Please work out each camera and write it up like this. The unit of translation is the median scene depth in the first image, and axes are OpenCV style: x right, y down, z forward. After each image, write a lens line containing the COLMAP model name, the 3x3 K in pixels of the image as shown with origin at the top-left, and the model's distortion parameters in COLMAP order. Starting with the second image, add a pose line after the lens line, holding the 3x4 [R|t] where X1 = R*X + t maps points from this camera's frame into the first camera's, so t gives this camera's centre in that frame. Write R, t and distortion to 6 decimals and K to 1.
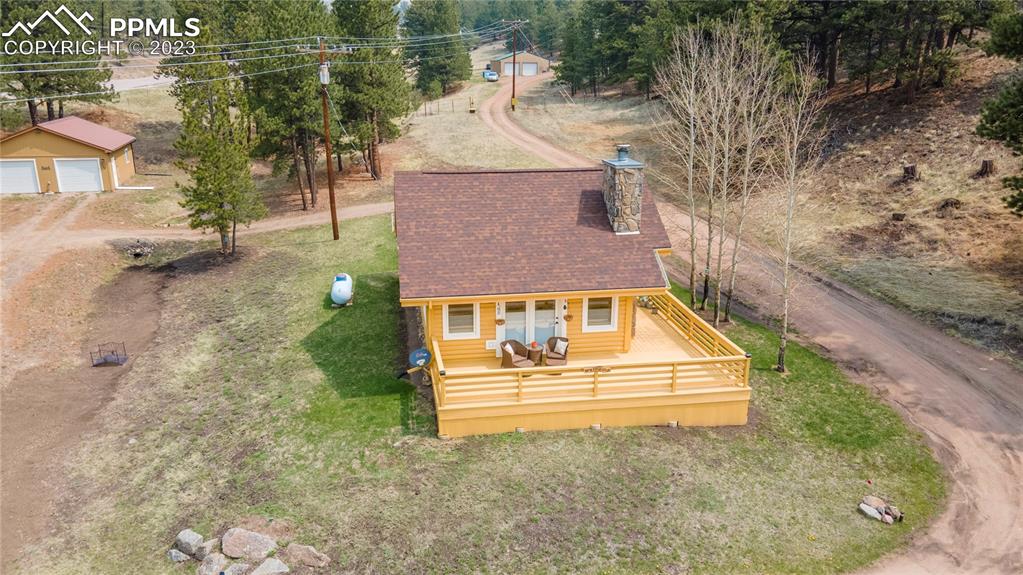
lens RADIAL K [[744.3, 0, 509.3], [0, 744.3, 281.7], [0, 0, 1]] dist [0.038164, 0.013788]
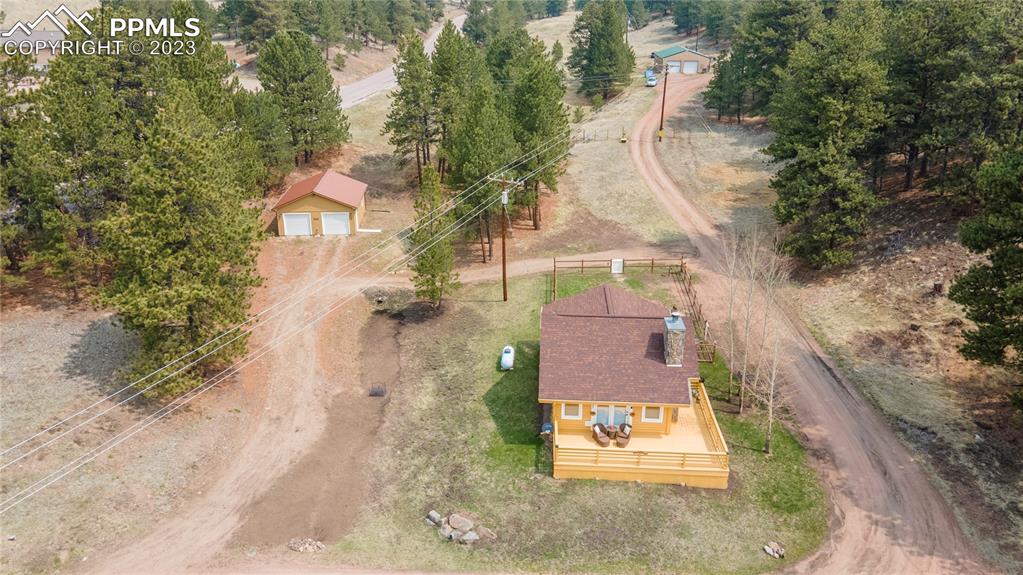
lens RADIAL K [[744.3, 0, 509.6], [0, 744.3, 293.8], [0, 0, 1]] dist [0.038164, 0.013788]
pose [[0.975395, 0.078148, -0.206149, 0.121470], [-0.057217, 0.992759, 0.105619, -0.358000], [0.212910, -0.091225, 0.972804, -0.666306]]
